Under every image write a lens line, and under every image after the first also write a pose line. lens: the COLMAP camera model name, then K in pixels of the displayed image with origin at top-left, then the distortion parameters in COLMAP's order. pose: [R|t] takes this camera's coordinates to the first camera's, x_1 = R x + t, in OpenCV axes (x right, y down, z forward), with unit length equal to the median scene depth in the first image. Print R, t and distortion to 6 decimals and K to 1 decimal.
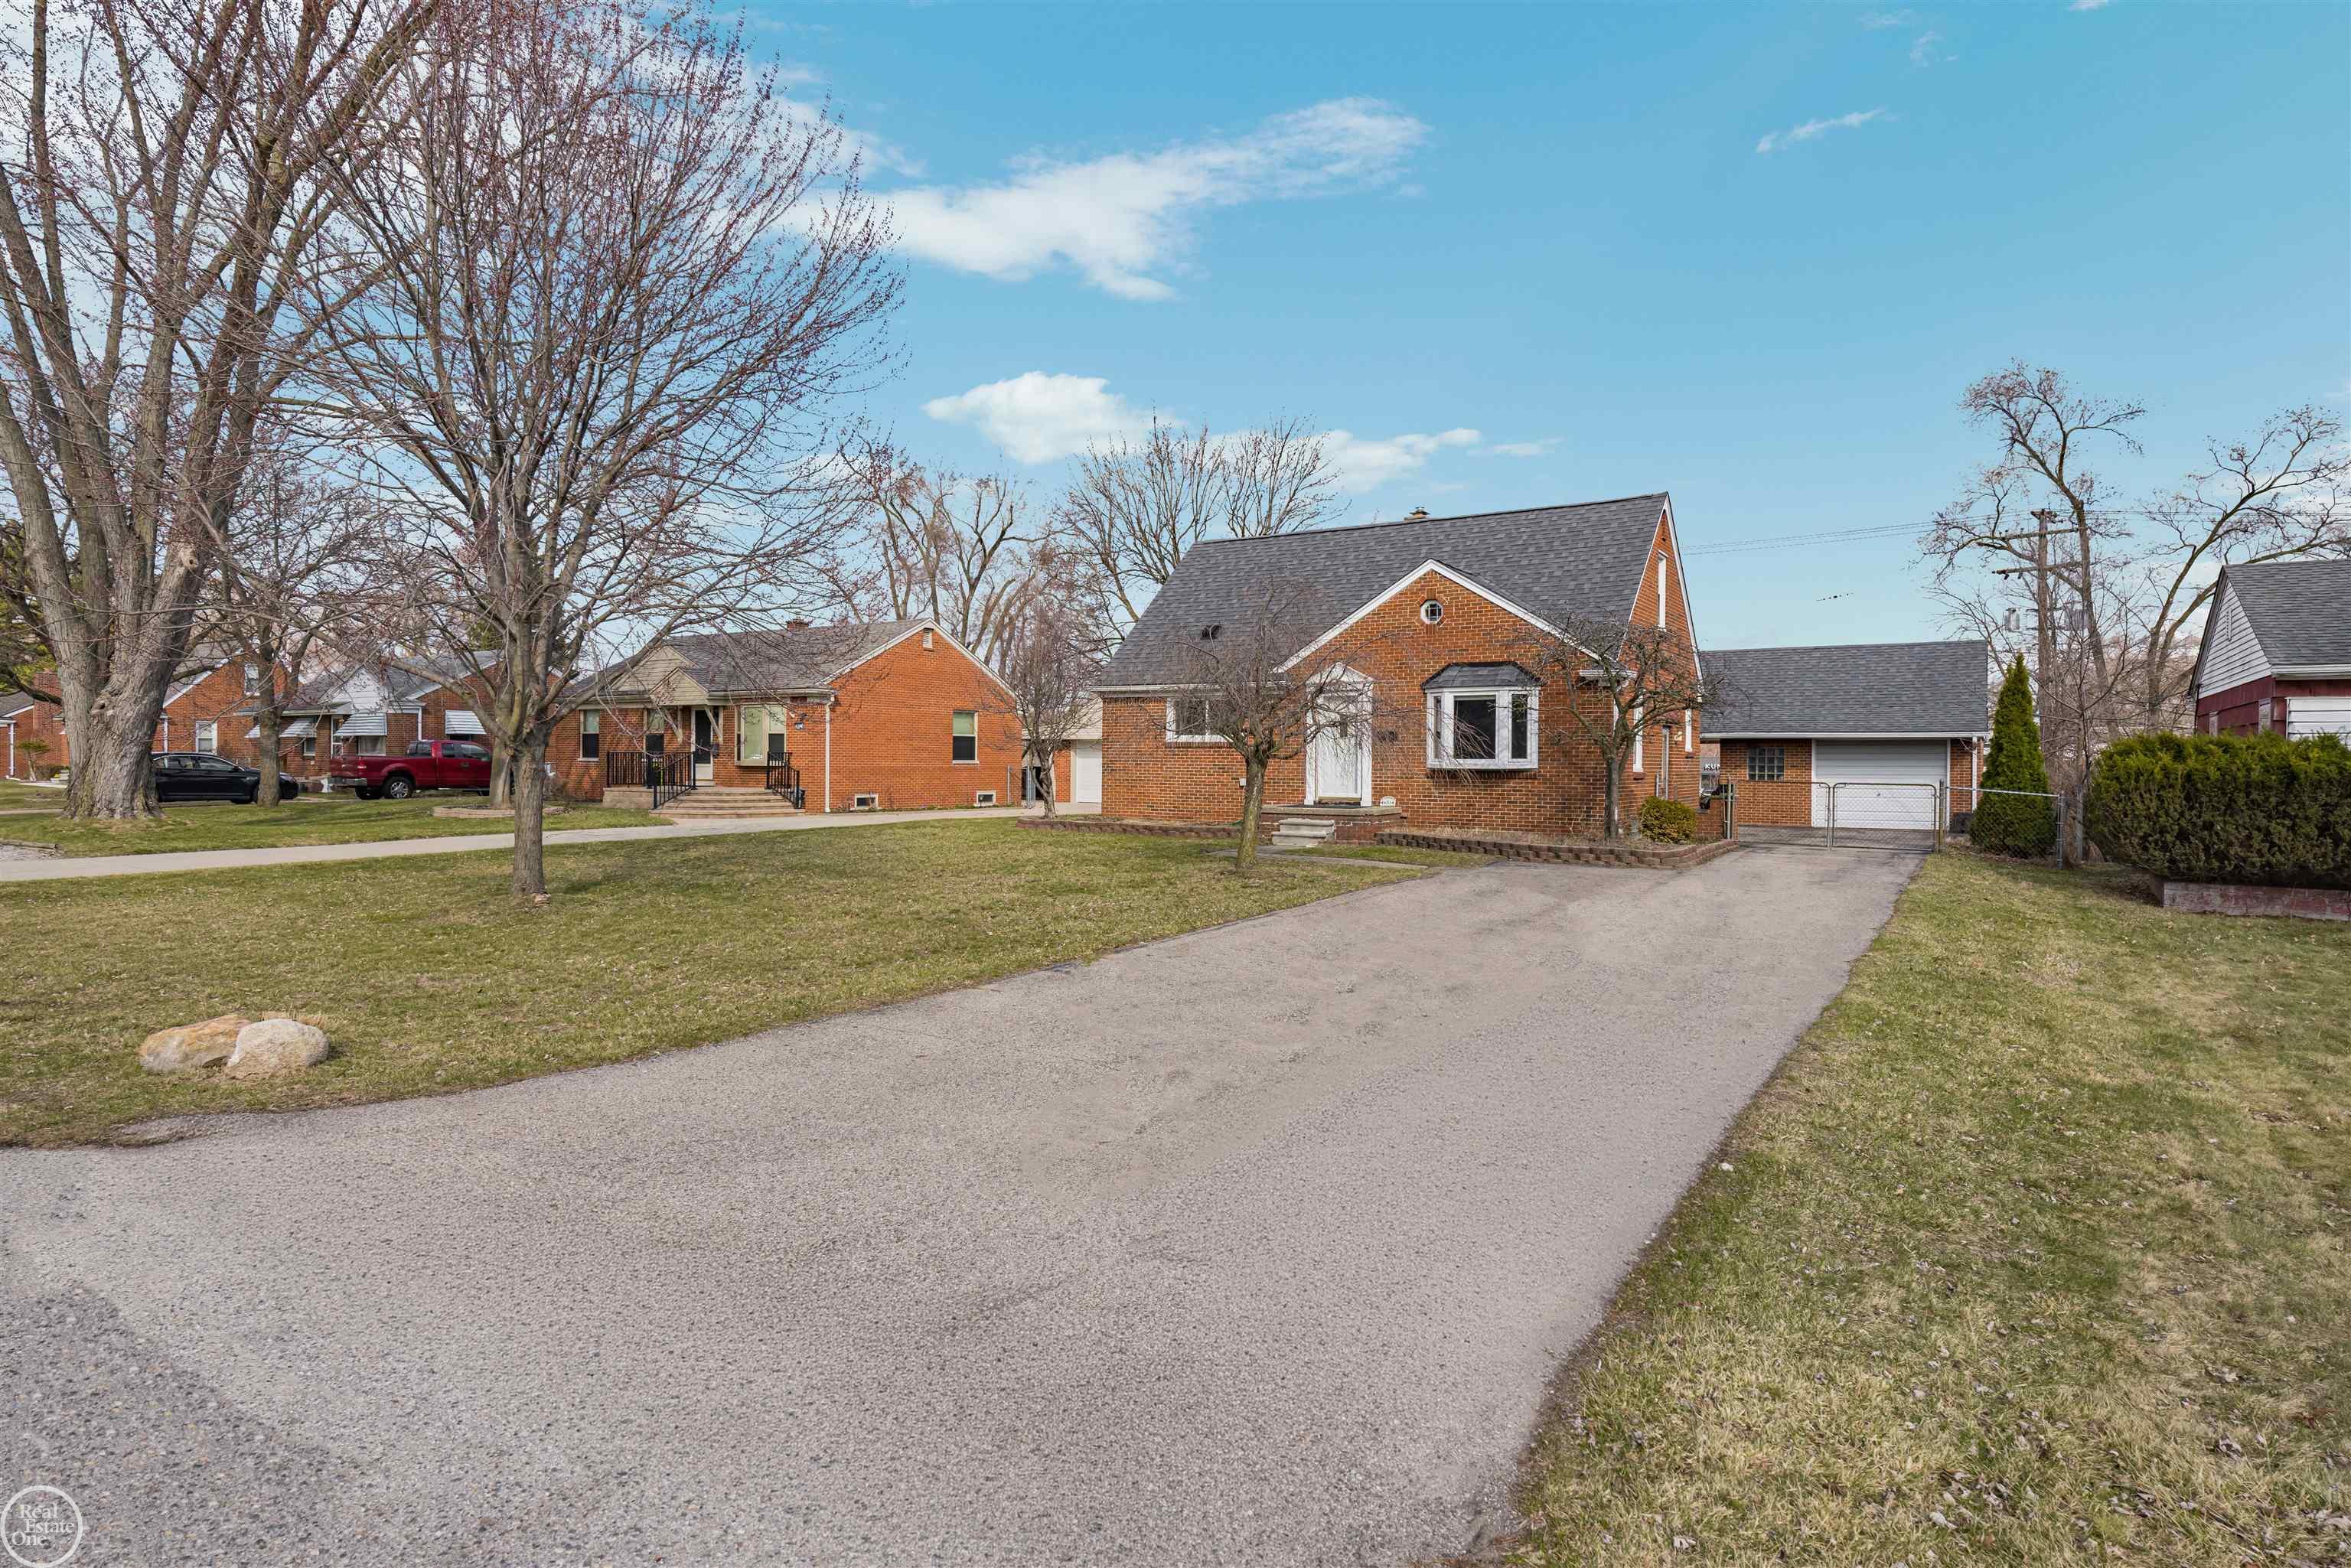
lens RADIAL K [[1294.9, 0, 1178.7], [0, 1294.9, 788.6], [0, 0, 1]] dist [0.005908, -0.002840]
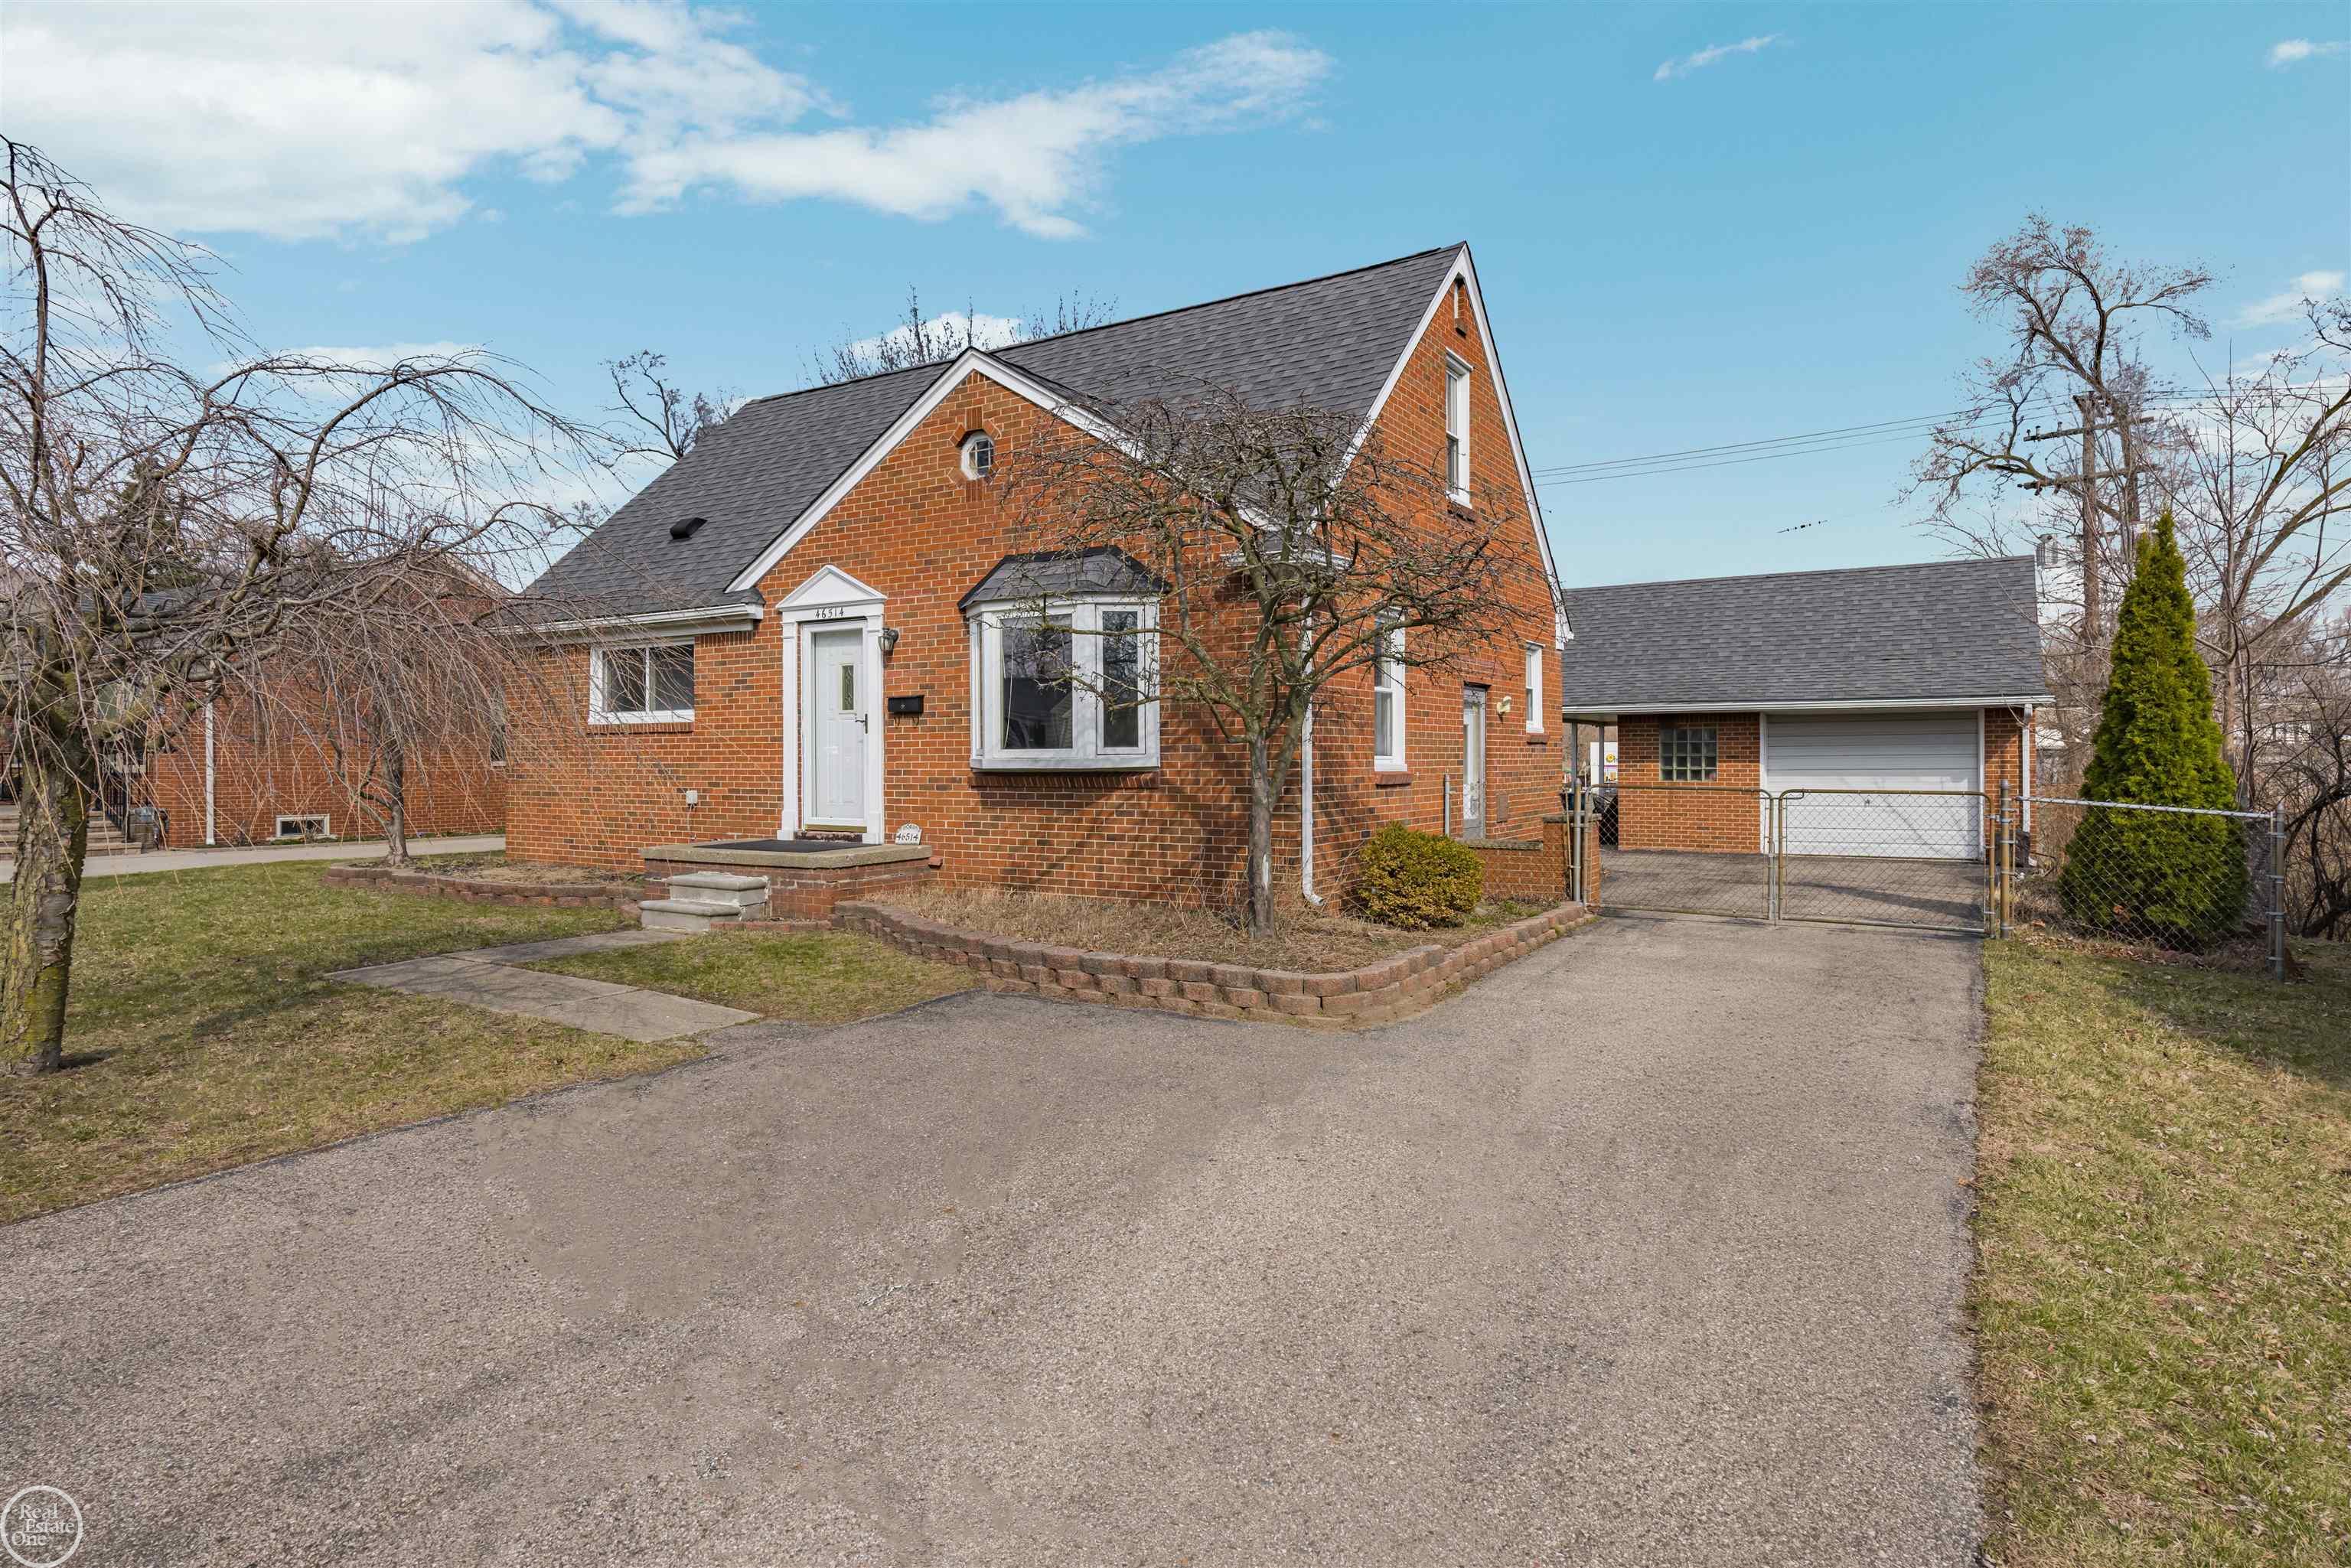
lens RADIAL K [[1294.9, 0, 1176.1], [0, 1294.9, 773.2], [0, 0, 1]] dist [0.005908, -0.002840]
pose [[0.999919, -0.010085, 0.007798, 0.224445], [0.010152, 0.999911, -0.008640, -0.007364], [-0.007710, 0.008718, 0.999932, 0.420019]]
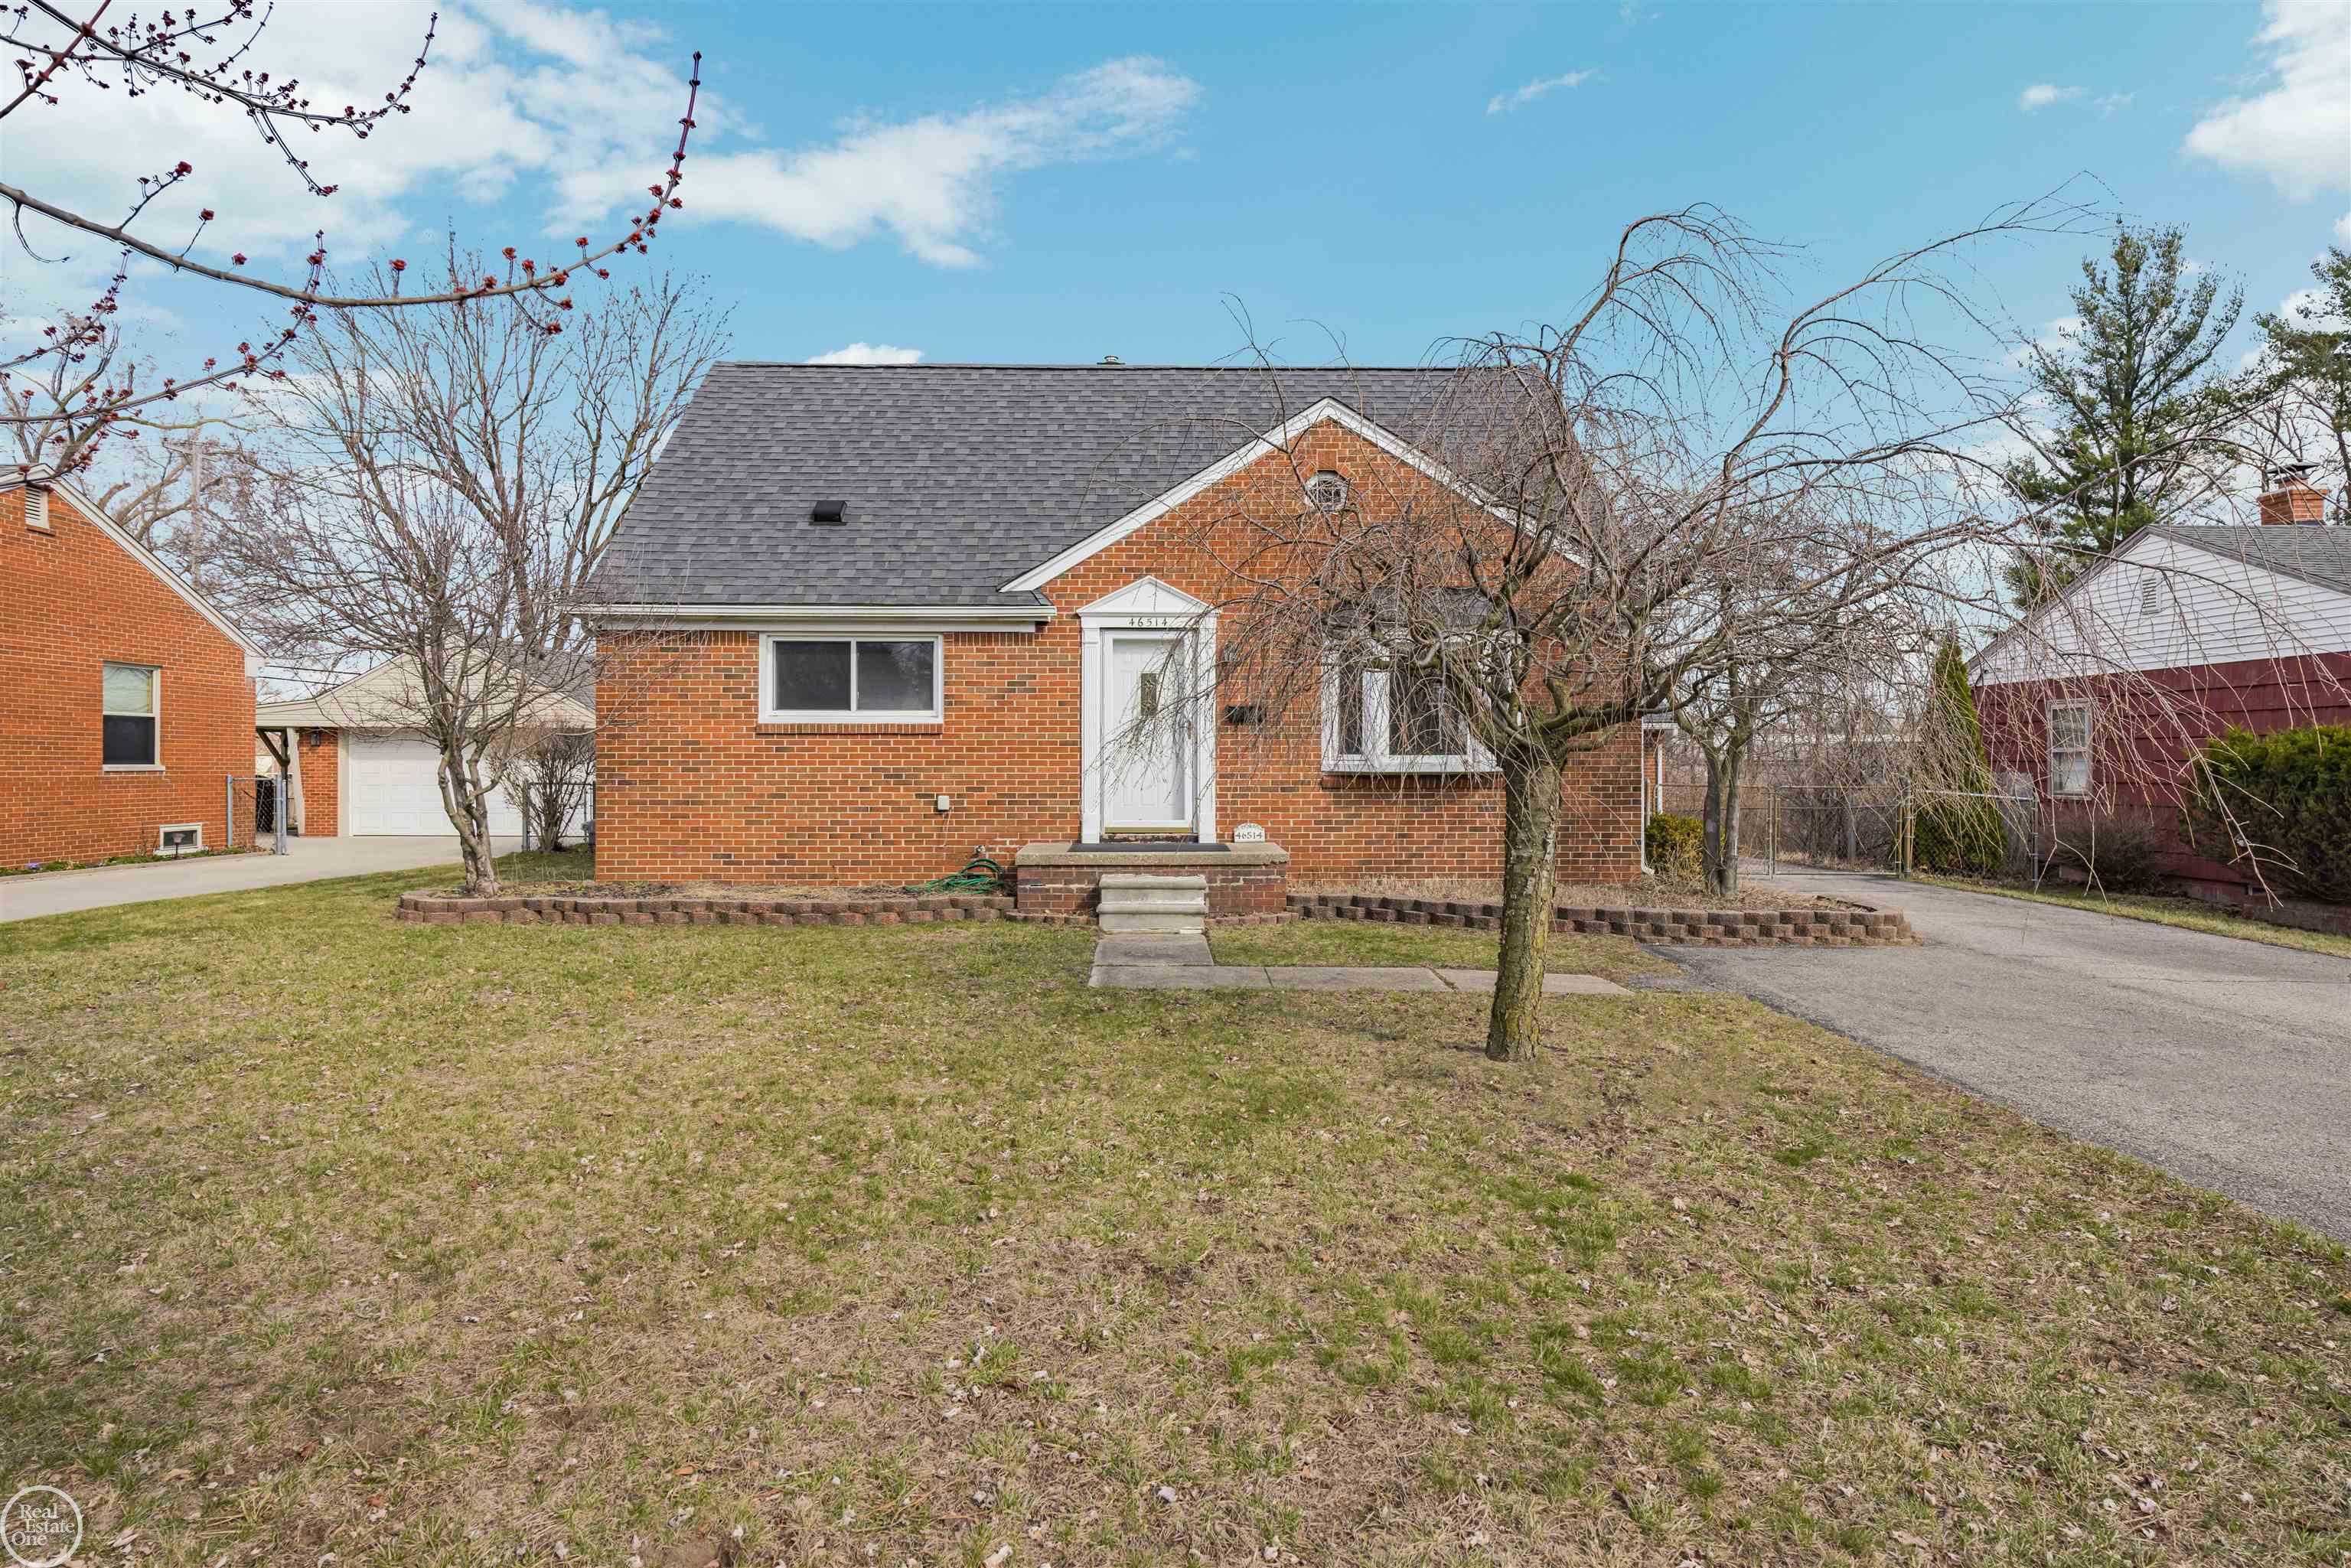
lens RADIAL K [[1294.9, 0, 1172.0], [0, 1294.9, 772.8], [0, 0, 1]] dist [0.005908, -0.002840]
pose [[0.832043, -0.007989, 0.554653, -0.143934], [0.016303, 0.999817, -0.010055, -0.009322], [-0.554471, 0.017409, 0.832021, 0.481084]]
